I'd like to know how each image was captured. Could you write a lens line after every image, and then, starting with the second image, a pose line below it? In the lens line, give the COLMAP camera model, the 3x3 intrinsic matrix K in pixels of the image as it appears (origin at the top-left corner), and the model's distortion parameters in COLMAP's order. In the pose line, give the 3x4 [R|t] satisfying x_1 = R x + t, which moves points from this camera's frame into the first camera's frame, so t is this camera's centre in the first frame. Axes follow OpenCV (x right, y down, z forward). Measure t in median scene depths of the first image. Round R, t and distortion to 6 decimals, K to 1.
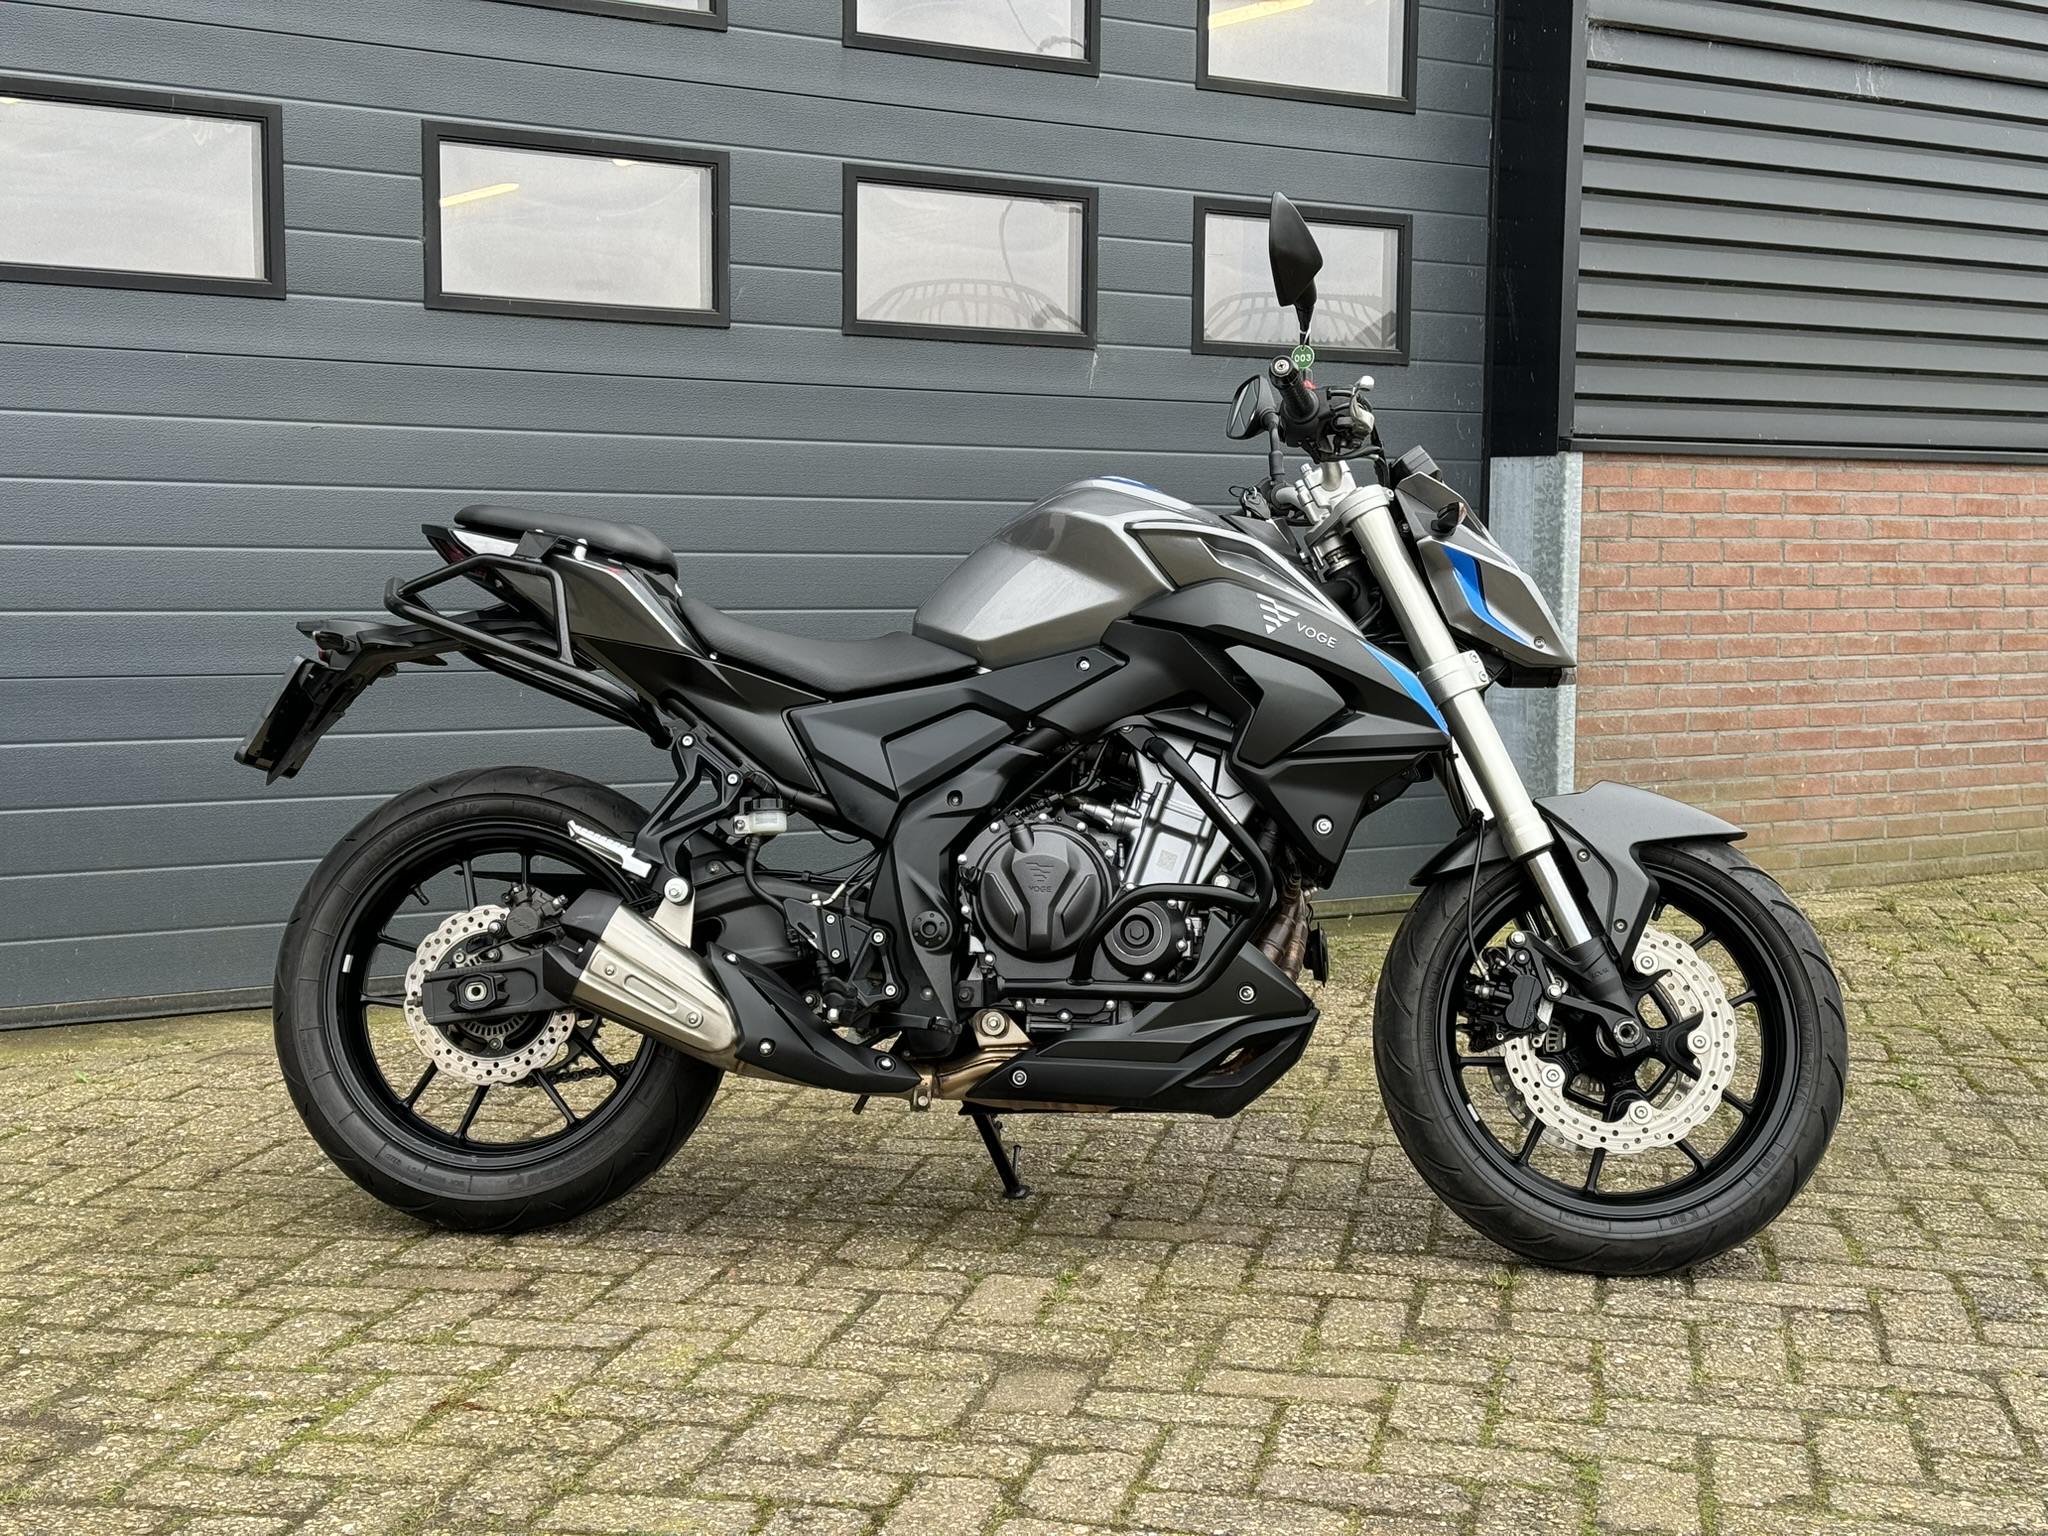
lens RADIAL K [[2835.9, 0, 1020.6], [0, 2835.9, 757.3], [0, 0, 1]] dist [0.146520, 0.000000]
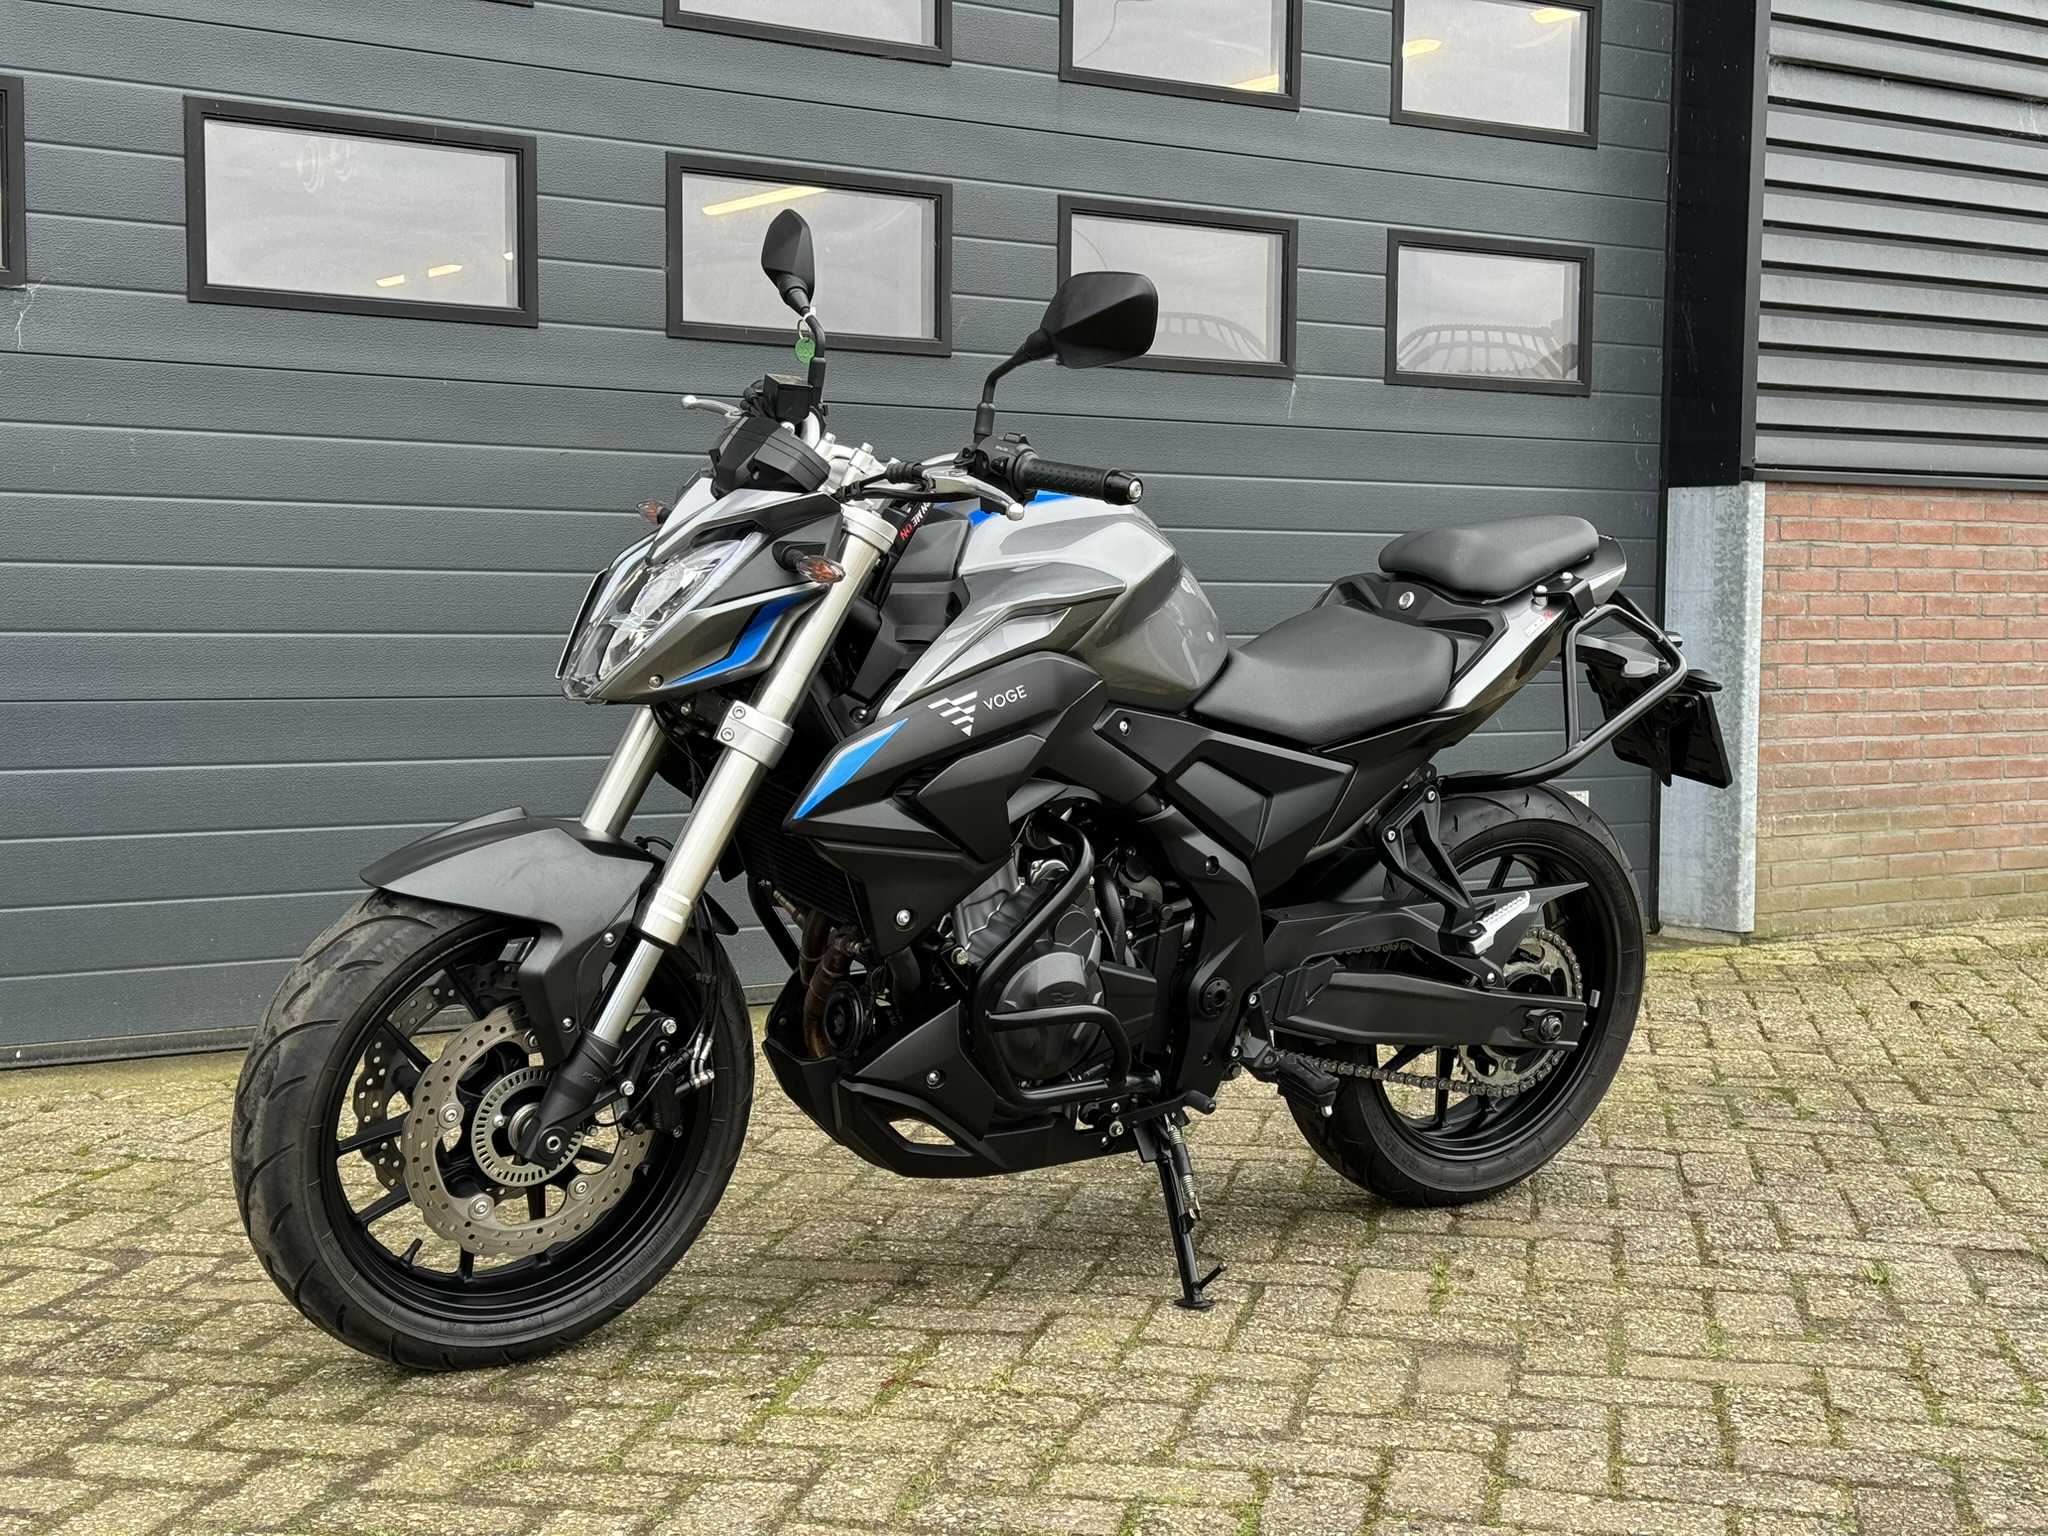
lens RADIAL K [[2835.9, 0, 1016.2], [0, 2835.9, 758.1], [0, 0, 1]] dist [0.146520, 0.000000]
pose [[0.999888, -0.003411, 0.014563, -0.151795], [0.003772, 0.999685, -0.024823, 0.027198], [-0.014474, 0.024875, 0.999586, -0.009636]]
